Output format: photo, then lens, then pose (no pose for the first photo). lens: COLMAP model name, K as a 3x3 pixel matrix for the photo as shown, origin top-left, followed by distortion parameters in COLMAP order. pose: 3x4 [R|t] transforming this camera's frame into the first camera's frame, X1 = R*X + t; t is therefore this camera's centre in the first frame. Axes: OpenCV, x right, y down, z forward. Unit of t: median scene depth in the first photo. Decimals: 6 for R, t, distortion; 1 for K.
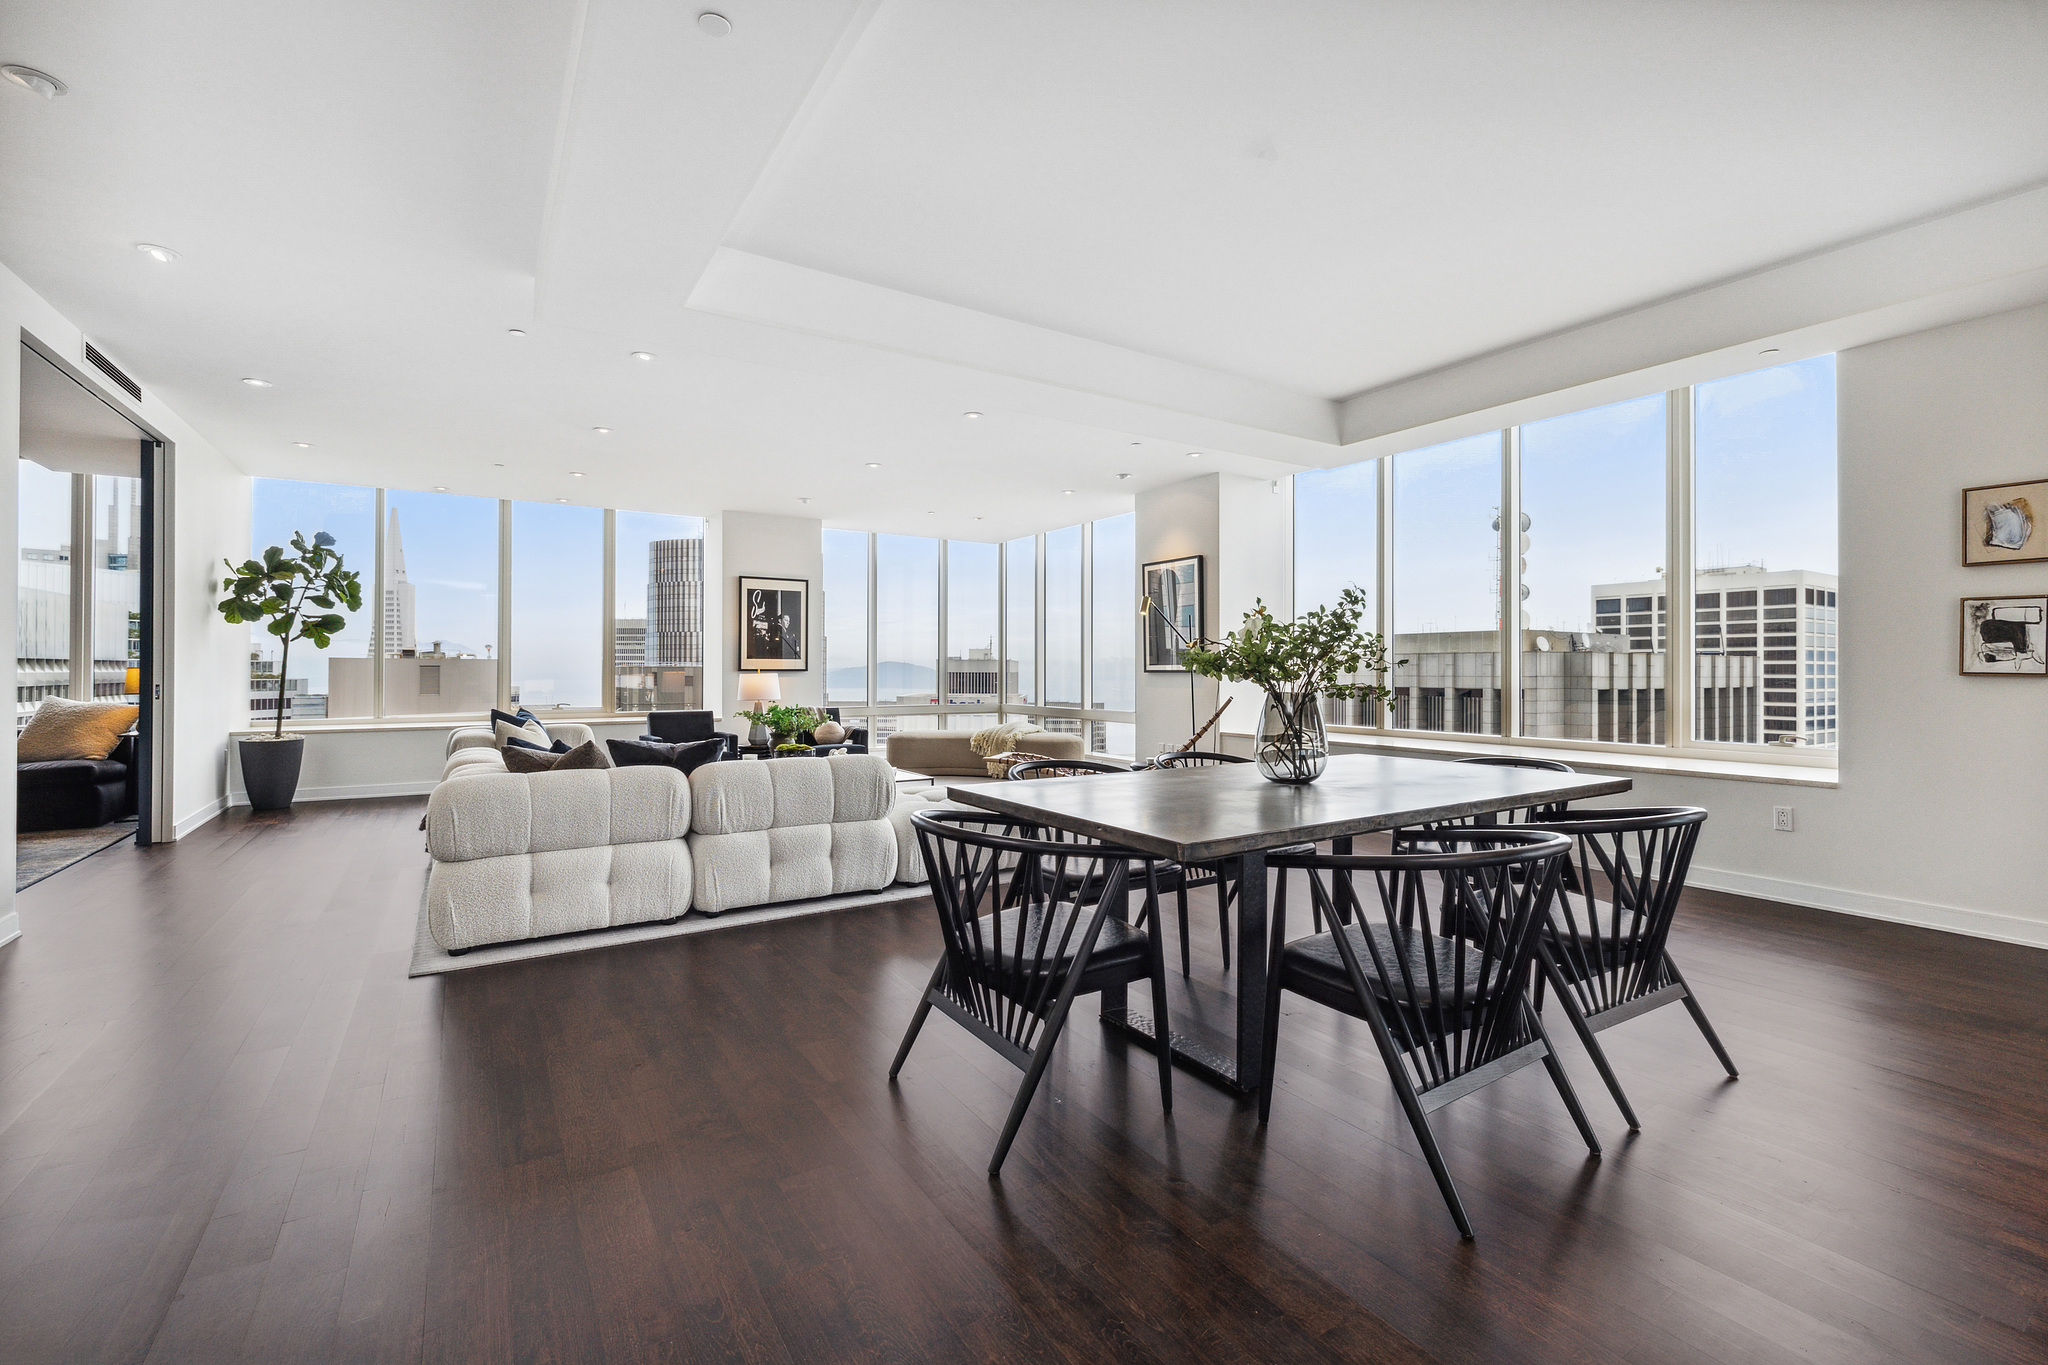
lens RADIAL K [[886.9, 0, 1025.9], [0, 886.9, 678.1], [0, 0, 1]] dist [-0.012697, -0.000283]
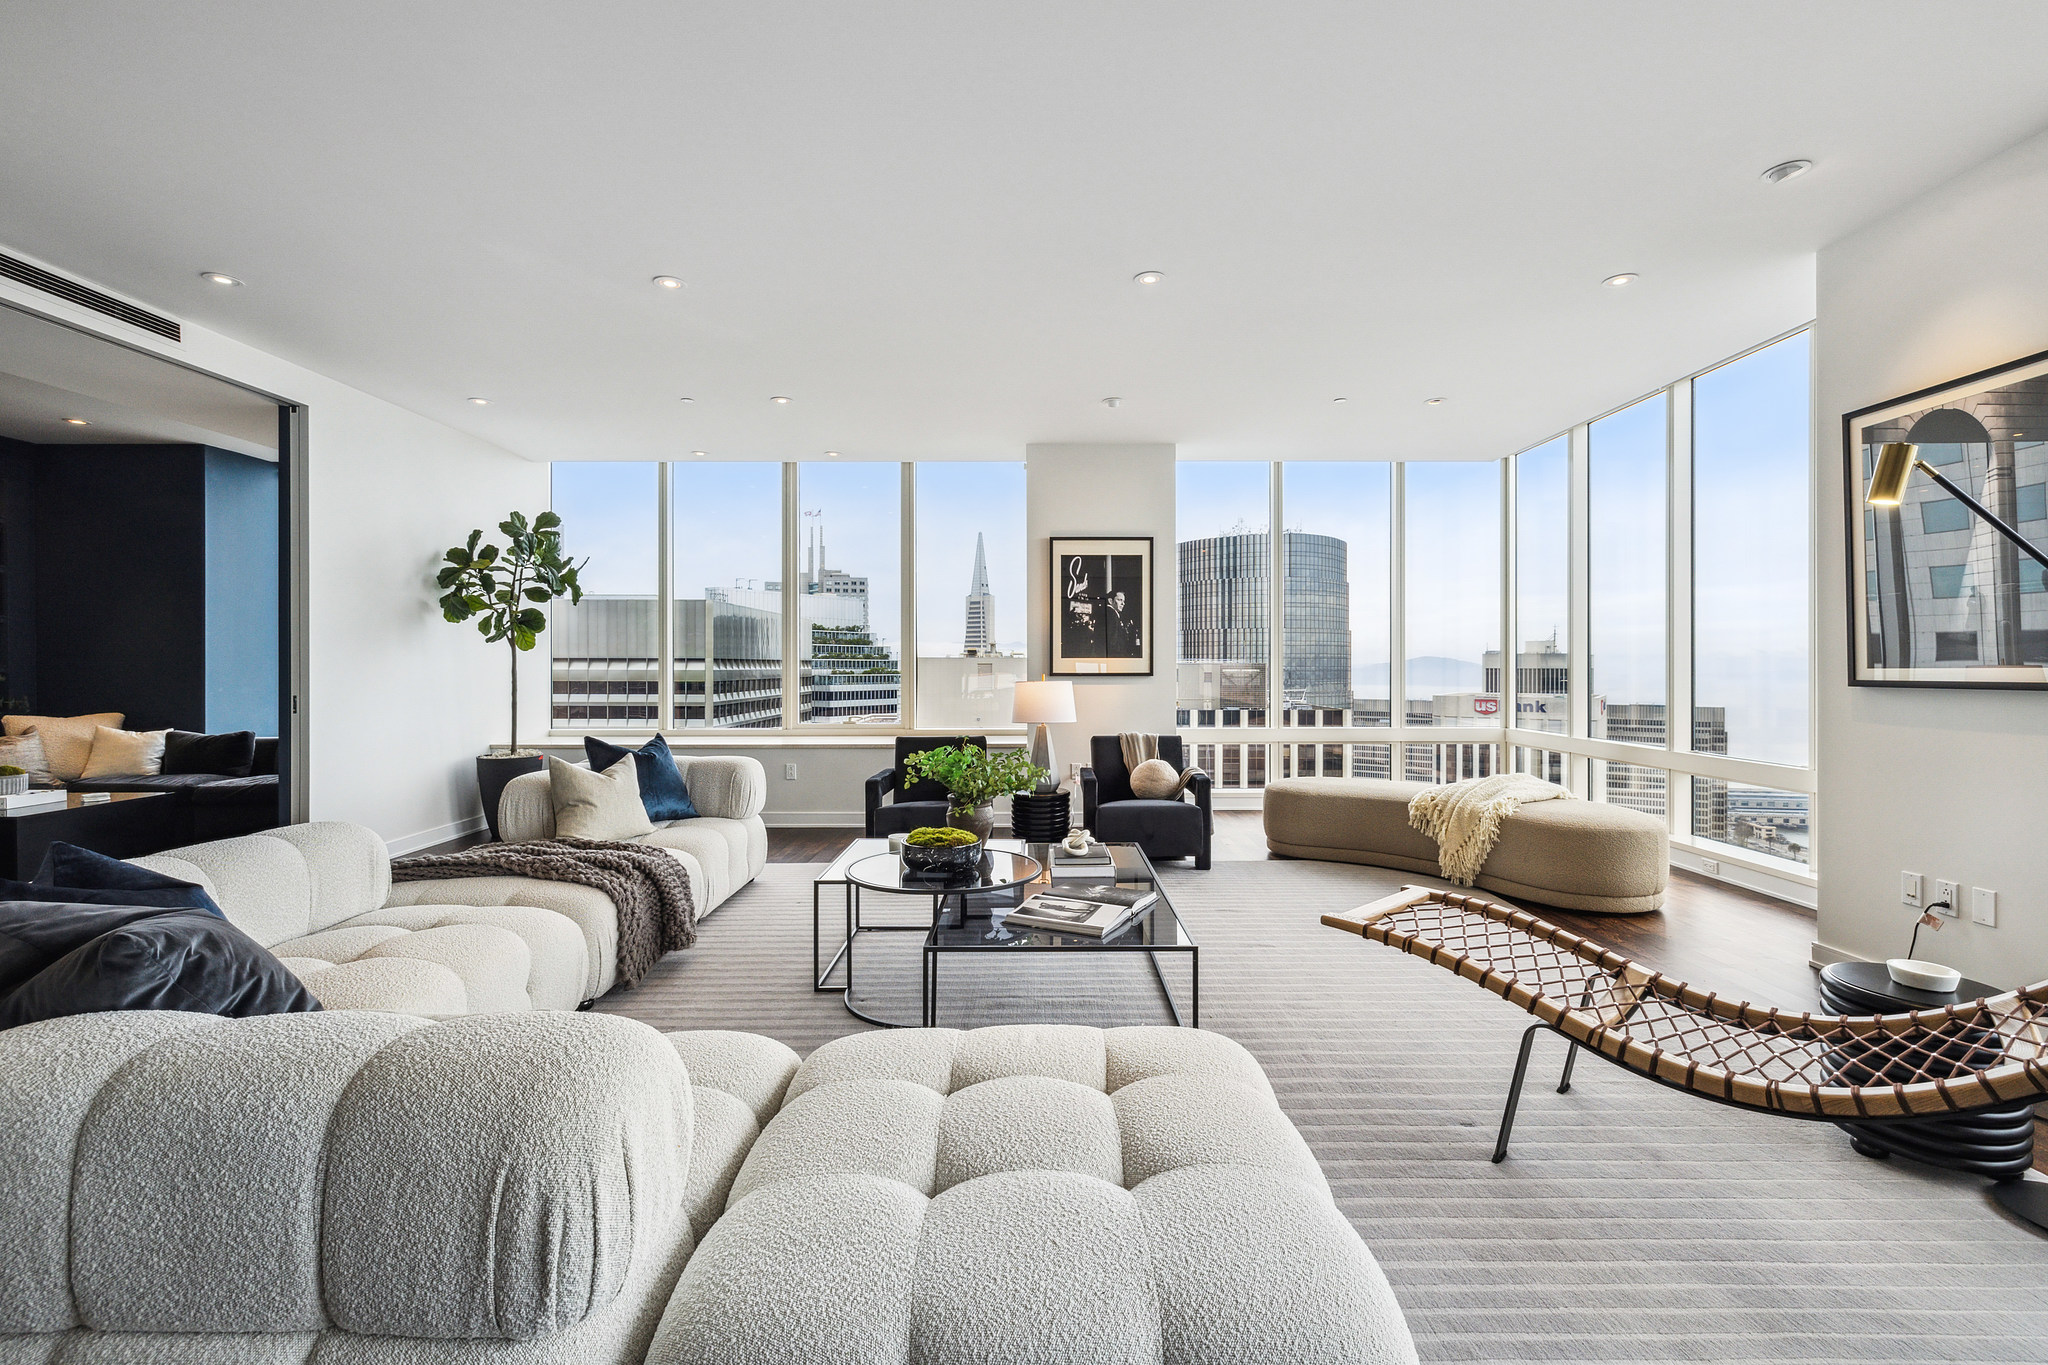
lens RADIAL K [[886.9, 0, 1021.3], [0, 886.9, 677.6], [0, 0, 1]] dist [-0.012697, -0.000283]
pose [[0.833719, 0.006441, -0.552152, 0.036567], [-0.004006, 0.999976, 0.005616, -0.010327], [0.552175, -0.002470, 0.833725, 0.409362]]
